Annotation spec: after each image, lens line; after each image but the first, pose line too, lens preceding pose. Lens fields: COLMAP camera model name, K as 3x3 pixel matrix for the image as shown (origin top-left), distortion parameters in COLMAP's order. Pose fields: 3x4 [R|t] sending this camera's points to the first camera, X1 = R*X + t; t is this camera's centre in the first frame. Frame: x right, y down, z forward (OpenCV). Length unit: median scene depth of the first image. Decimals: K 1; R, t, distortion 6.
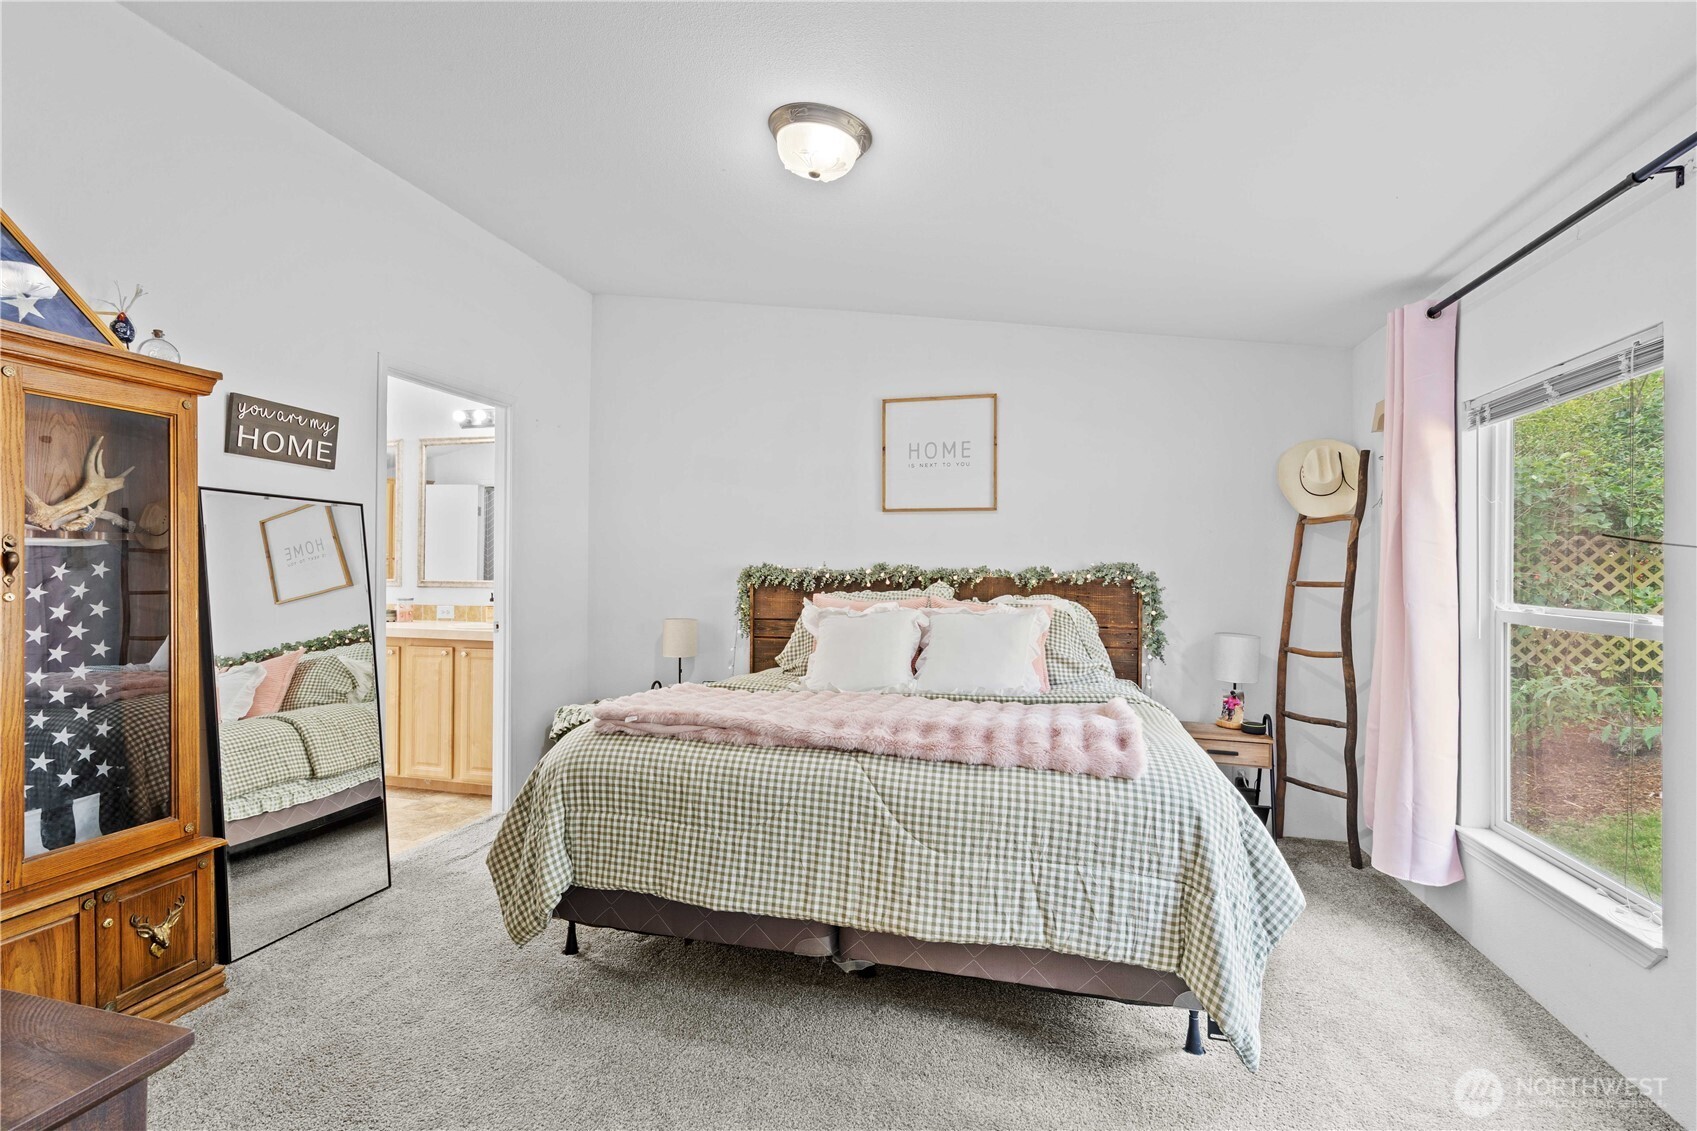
lens RADIAL K [[776.3, 0, 836.6], [0, 776.3, 570.6], [0, 0, 1]] dist [0.001092, 0.001043]
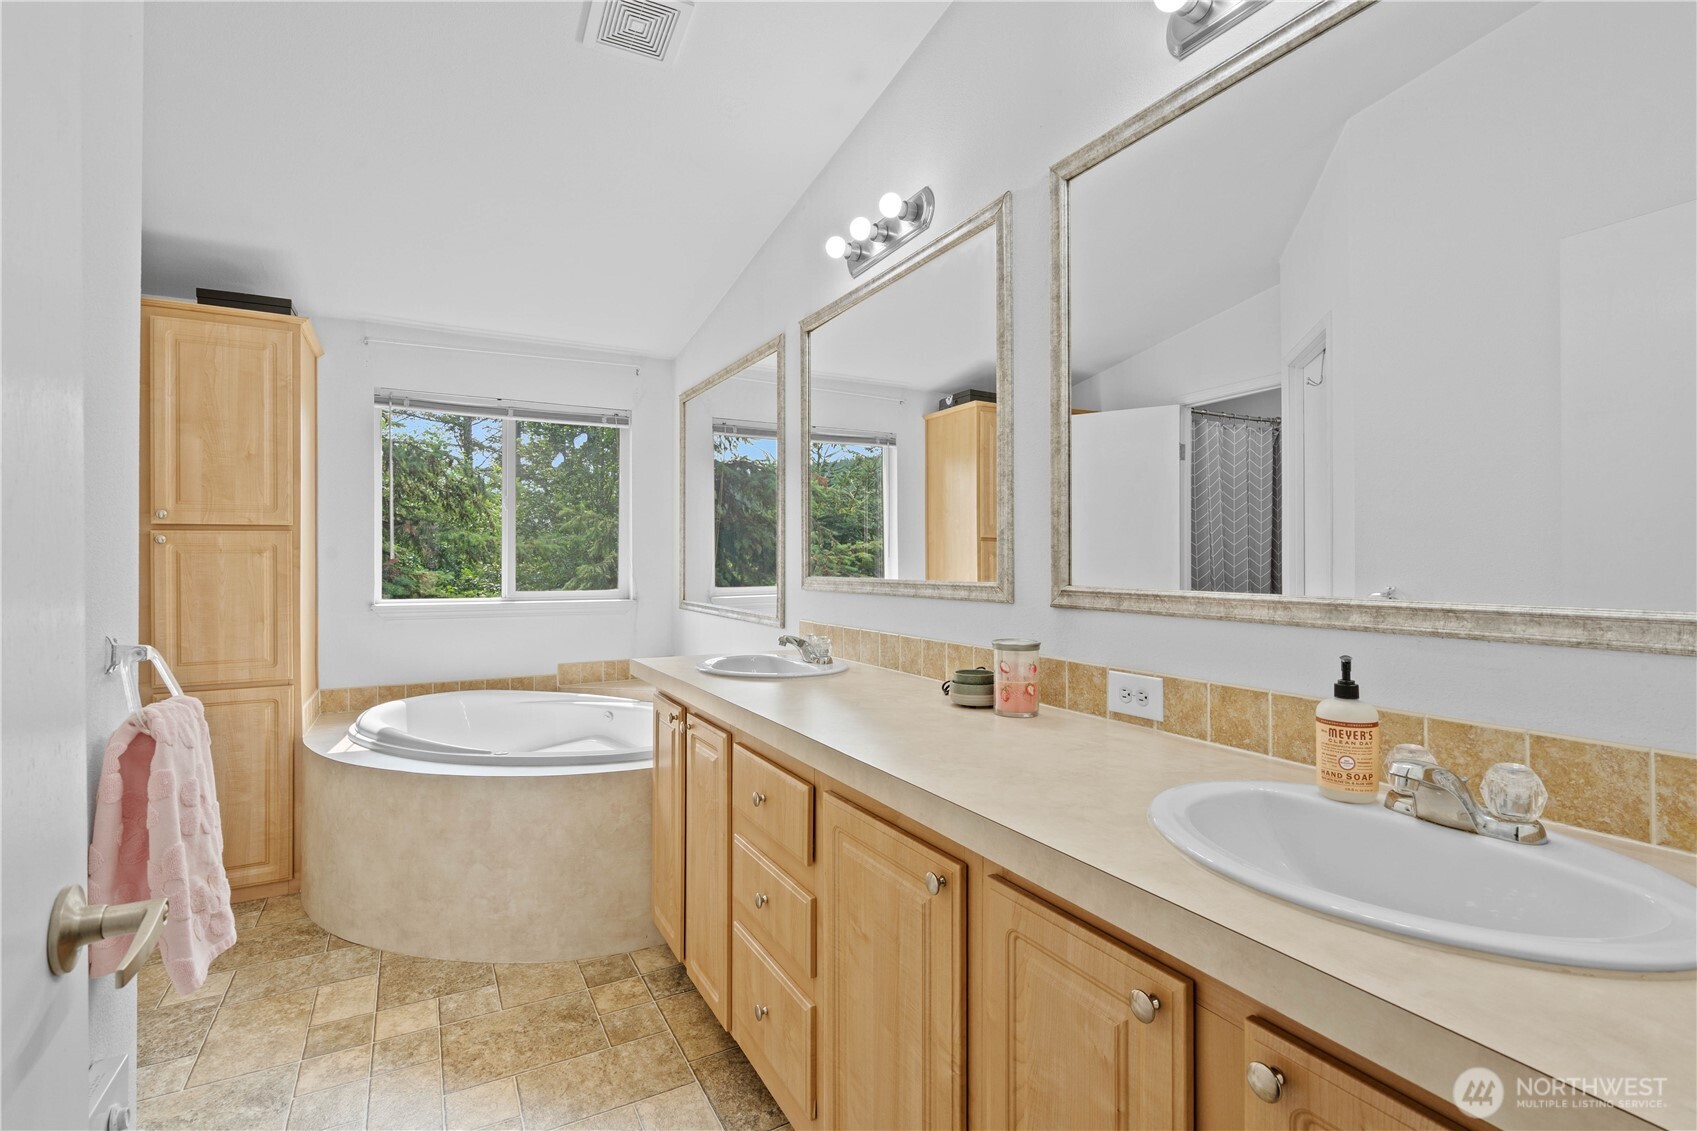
lens RADIAL K [[776.3, 0, 836.6], [0, 776.3, 570.6], [0, 0, 1]] dist [0.001092, 0.001043]
pose [[0.686063, -0.006516, -0.727513, -0.363720], [0.010155, 0.999948, 0.000620, 0.004215], [0.727472, -0.007813, 0.686093, 0.710626]]
